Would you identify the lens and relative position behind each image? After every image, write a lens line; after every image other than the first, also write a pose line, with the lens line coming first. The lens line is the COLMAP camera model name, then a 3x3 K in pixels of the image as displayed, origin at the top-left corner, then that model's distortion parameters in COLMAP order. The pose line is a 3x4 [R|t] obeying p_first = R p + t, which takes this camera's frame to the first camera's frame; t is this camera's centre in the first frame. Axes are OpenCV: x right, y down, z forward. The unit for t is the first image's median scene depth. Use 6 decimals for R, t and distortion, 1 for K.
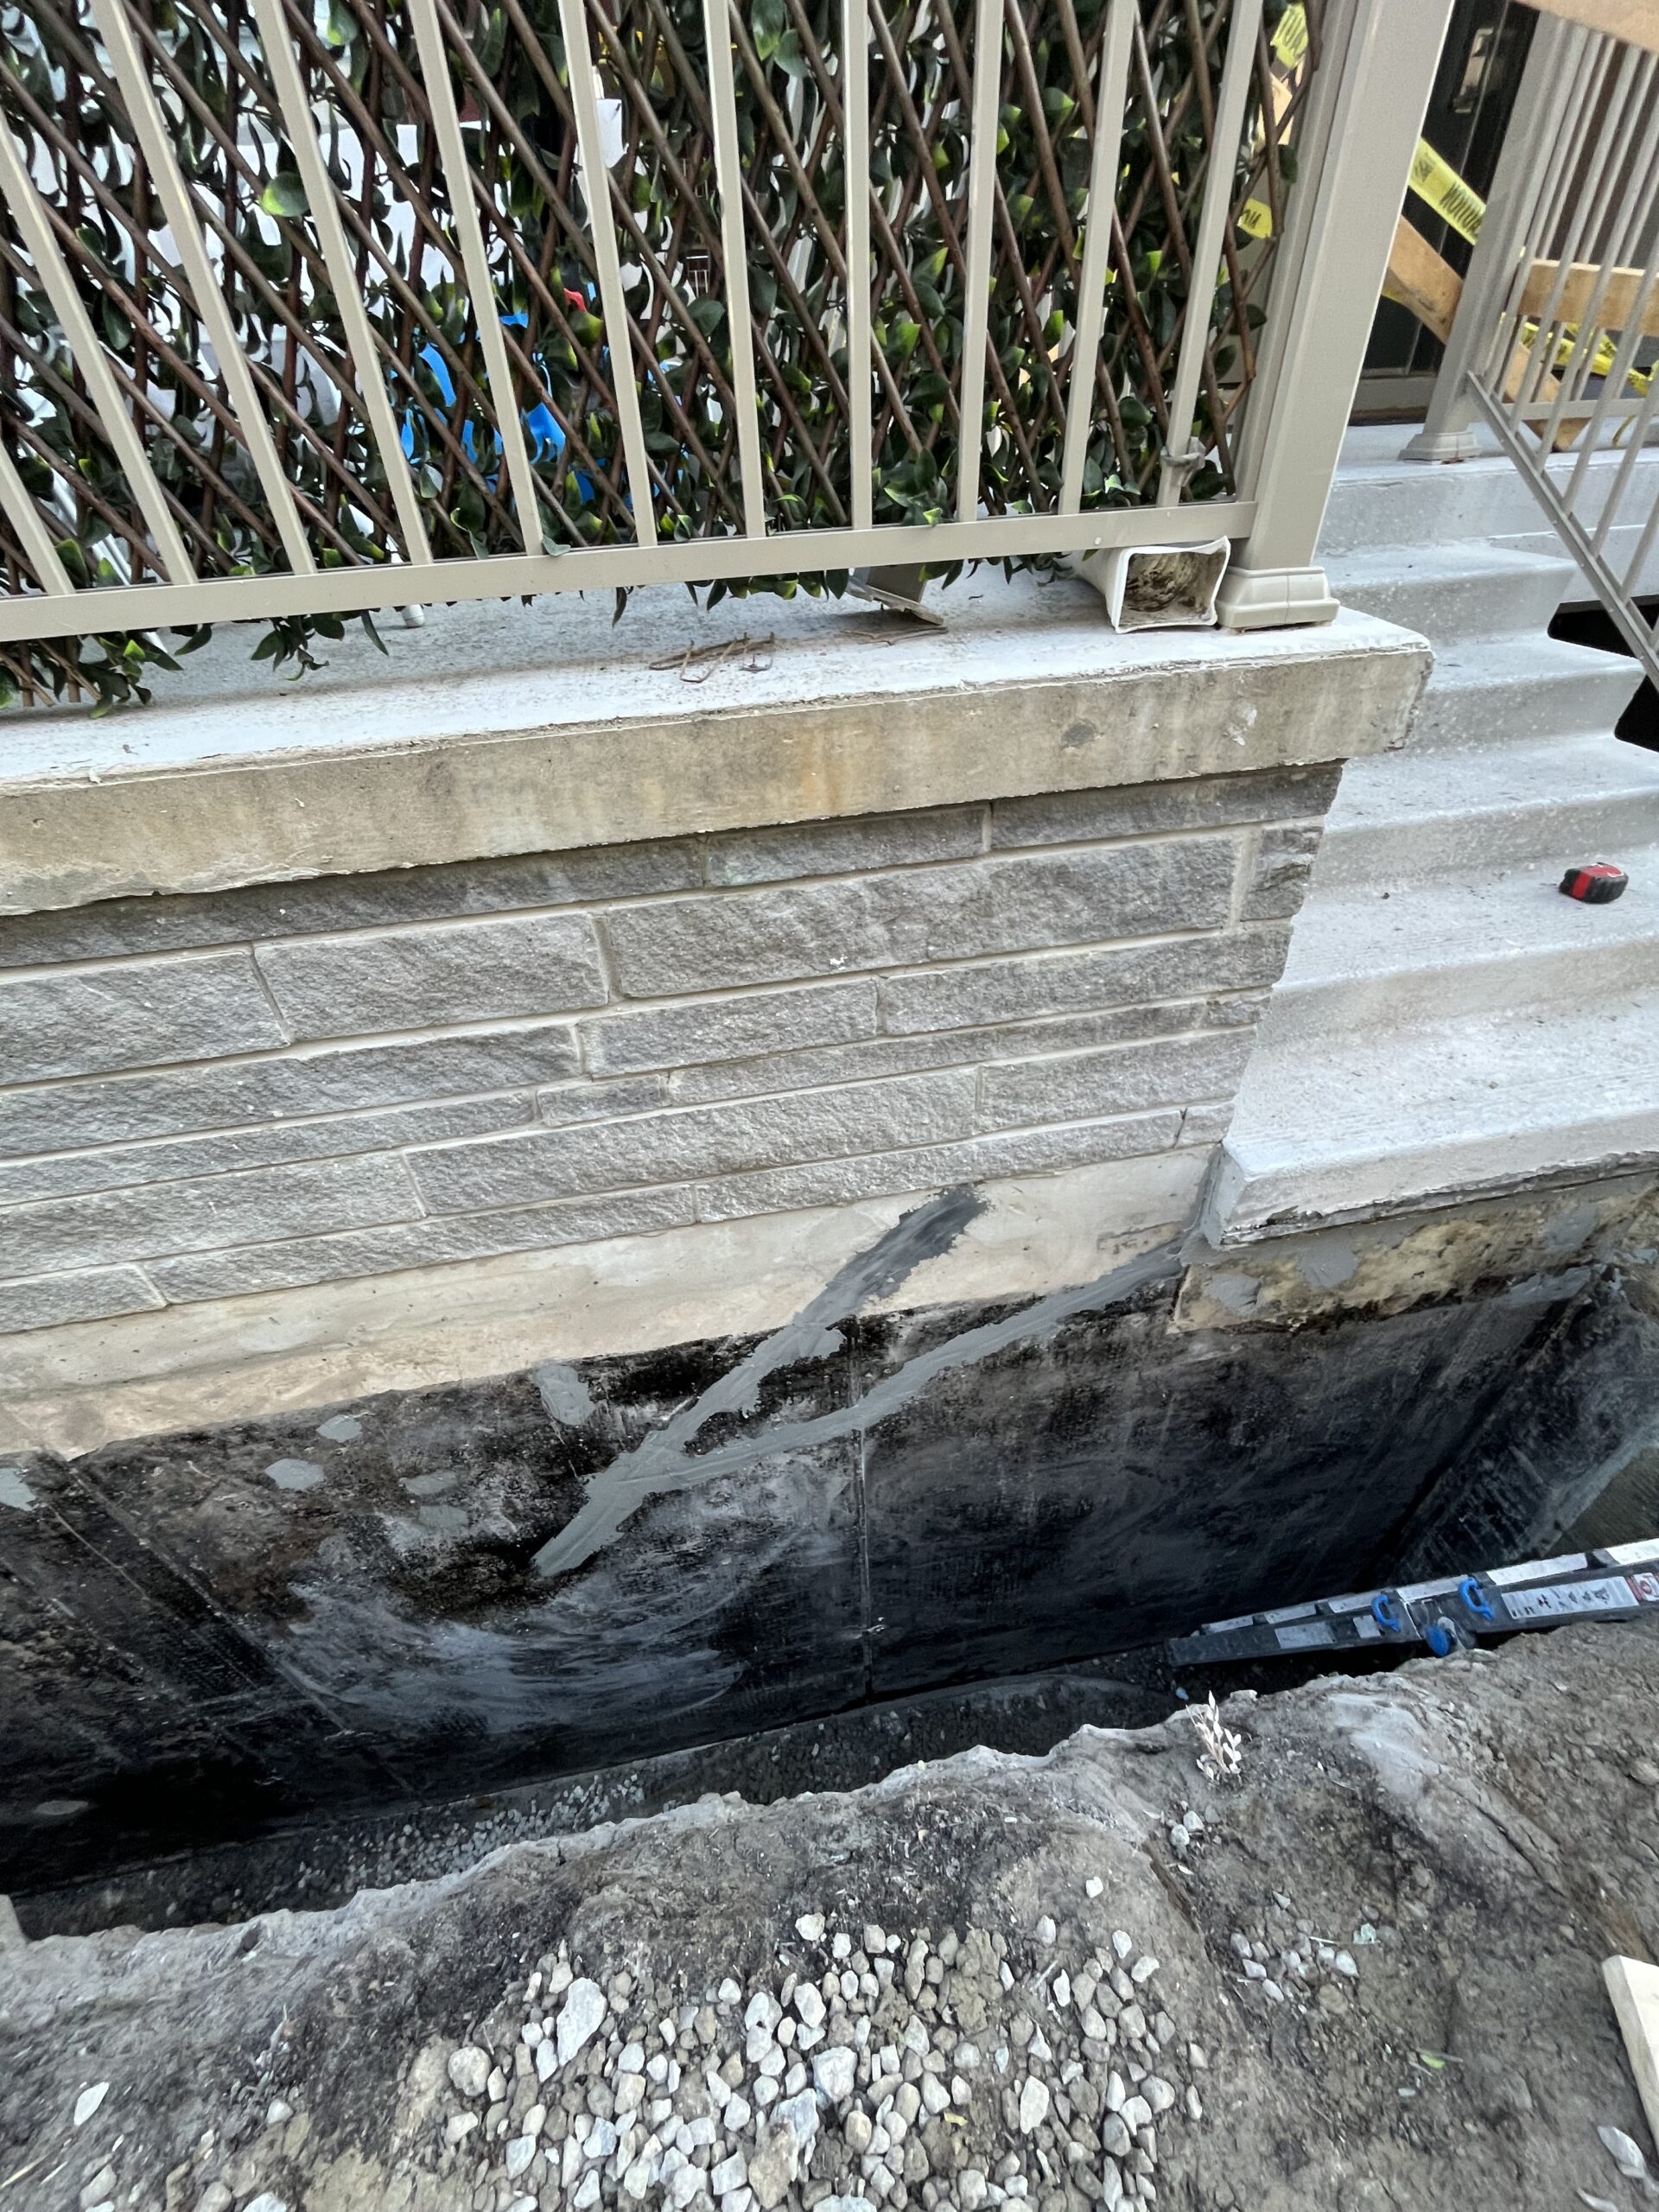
lens RADIAL K [[896.7, 0, 829.5], [0, 896.7, 1106.0], [0, 0, 1]] dist [-0.001735, 0.000066]
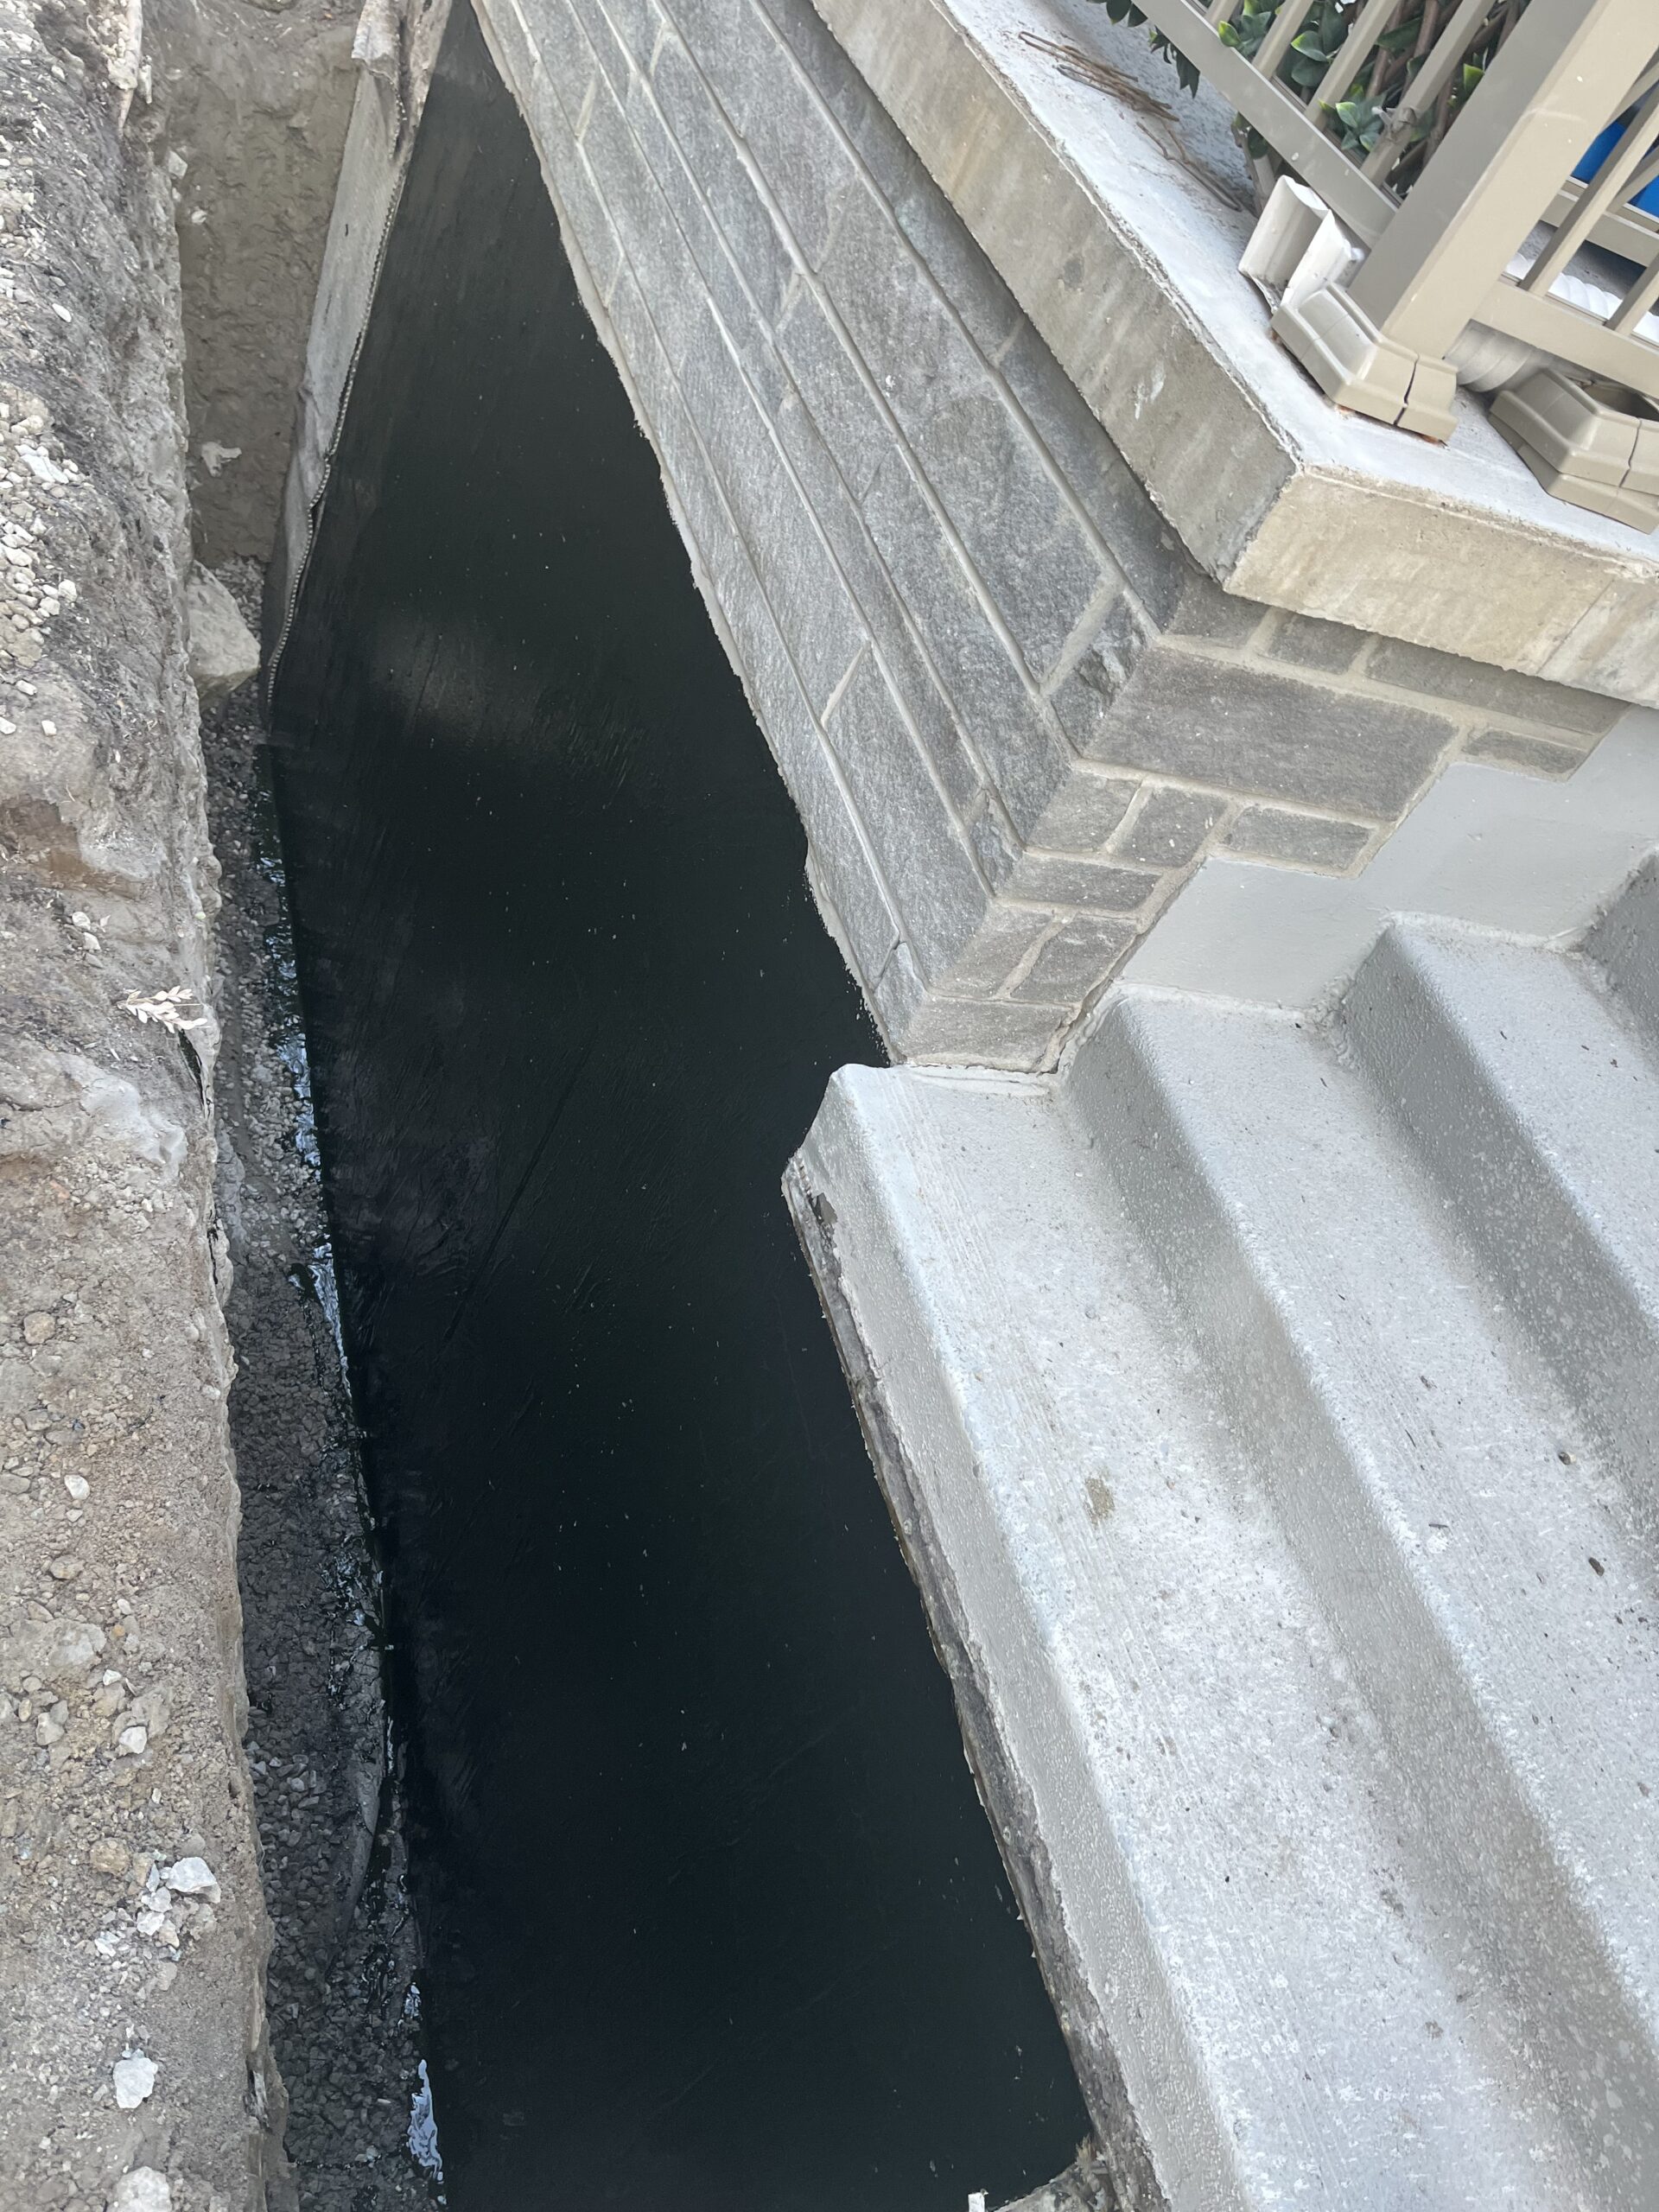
lens RADIAL K [[1686.8, 0, 808.6], [0, 1686.8, 1117.3], [0, 0, 1]] dist [0.040734, -0.030694]
pose [[0.087617, 0.774515, -0.626458, 1.676902], [-0.885586, 0.348522, 0.307033, -0.362721], [0.456136, 0.527882, 0.716436, 0.133791]]
